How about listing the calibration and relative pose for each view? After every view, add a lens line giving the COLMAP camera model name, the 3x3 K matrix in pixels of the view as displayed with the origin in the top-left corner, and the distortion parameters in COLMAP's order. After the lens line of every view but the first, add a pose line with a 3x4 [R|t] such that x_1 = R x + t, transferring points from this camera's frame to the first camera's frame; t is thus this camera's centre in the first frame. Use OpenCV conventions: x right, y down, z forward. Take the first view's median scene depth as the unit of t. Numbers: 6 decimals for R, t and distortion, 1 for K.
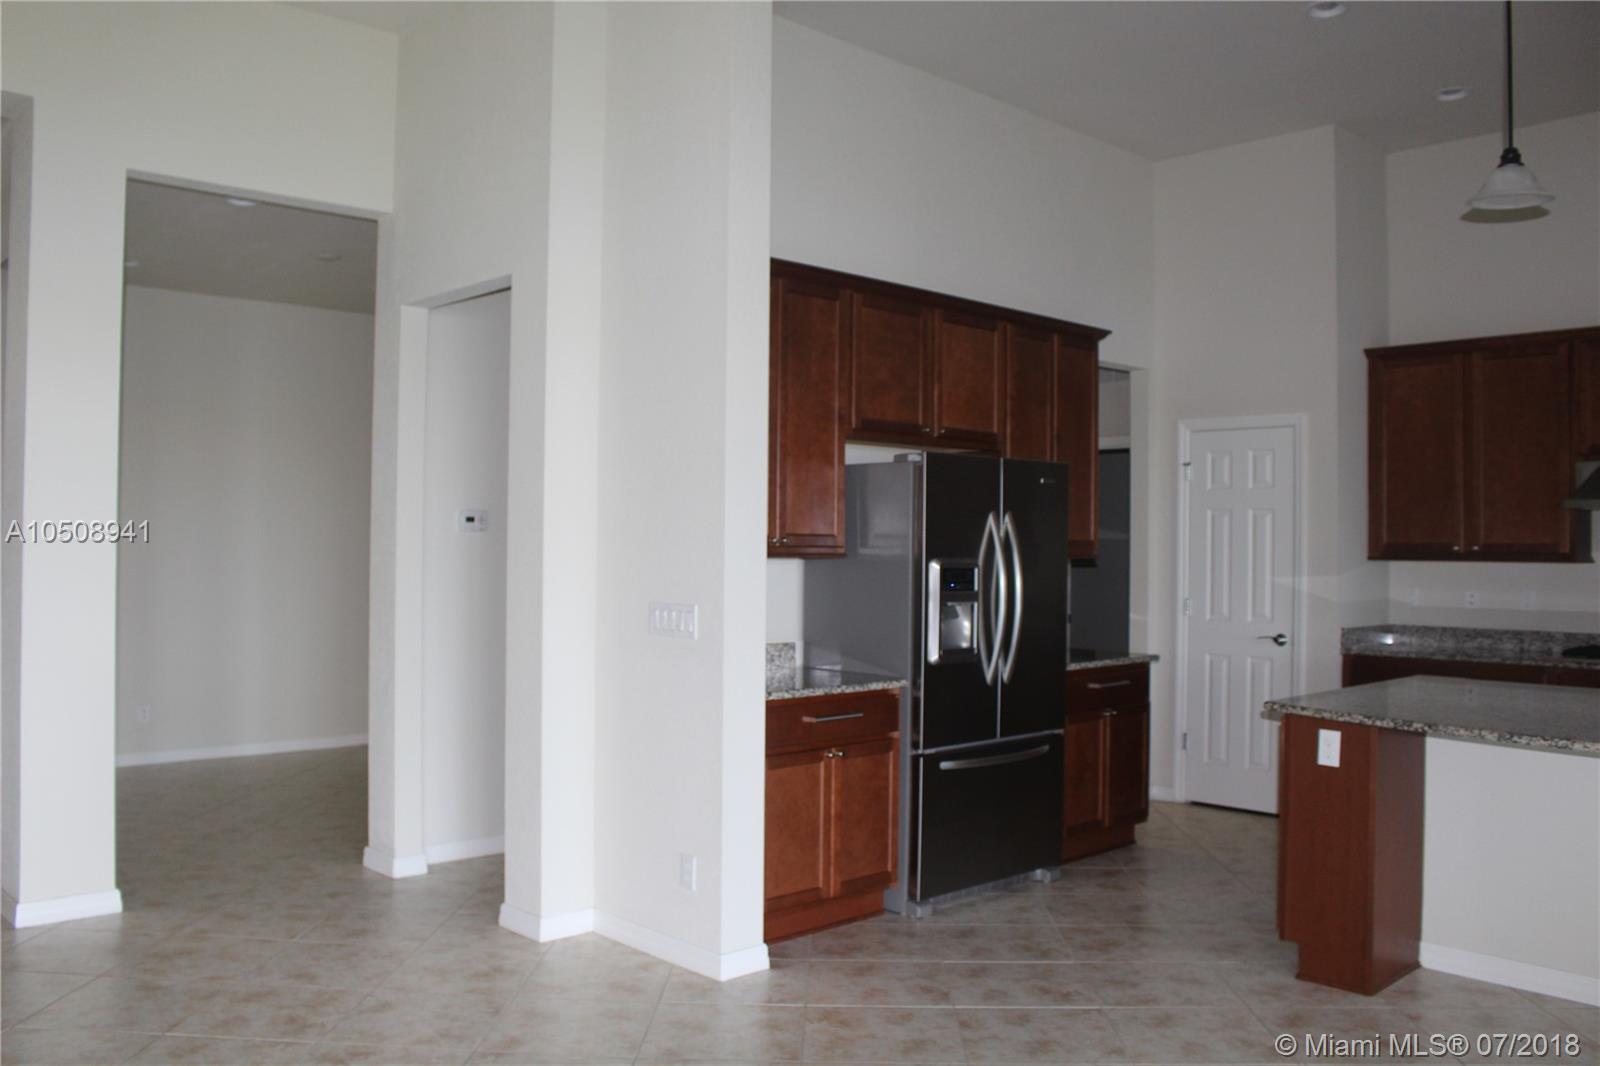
lens RADIAL K [[1309.7, 0, 794.5], [0, 1309.7, 541.1], [0, 0, 1]] dist [-0.147926, 0.090185]
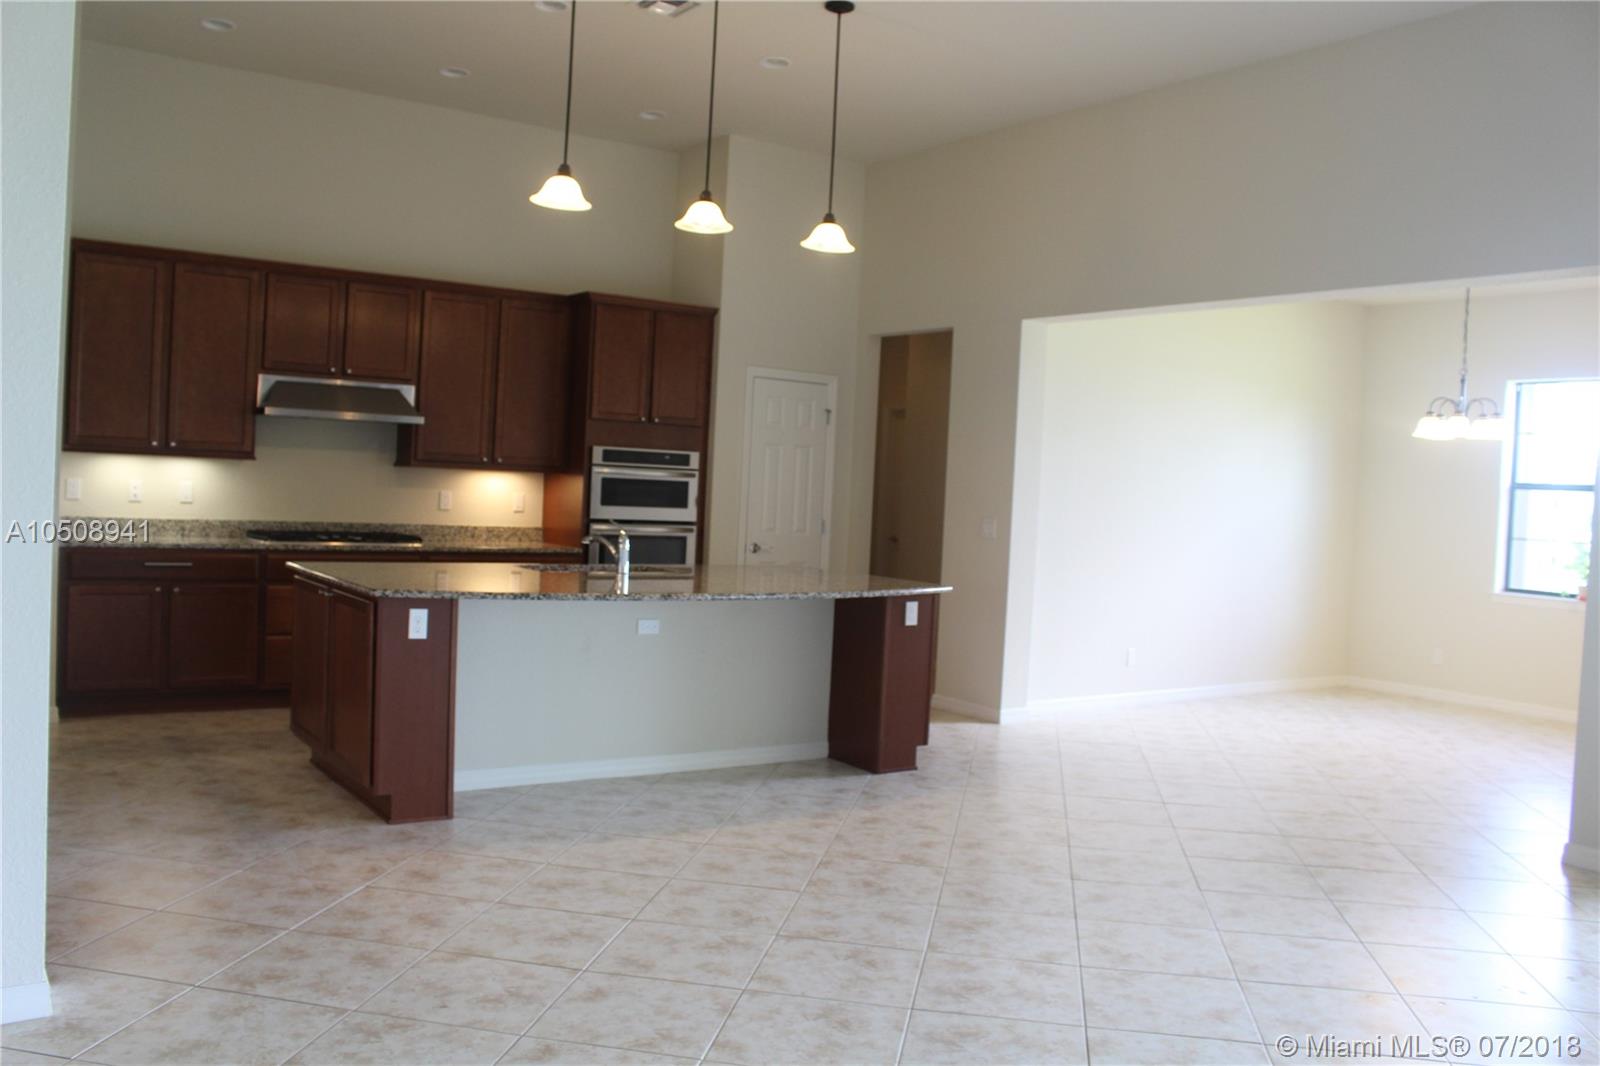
lens RADIAL K [[1309.7, 0, 793.4], [0, 1309.7, 531.3], [0, 0, 1]] dist [-0.147926, 0.090185]
pose [[0.132142, -0.035952, 0.990579, -0.721210], [-0.053316, 0.997638, 0.043320, 0.007149], [-0.989796, -0.058538, 0.129913, 0.507378]]
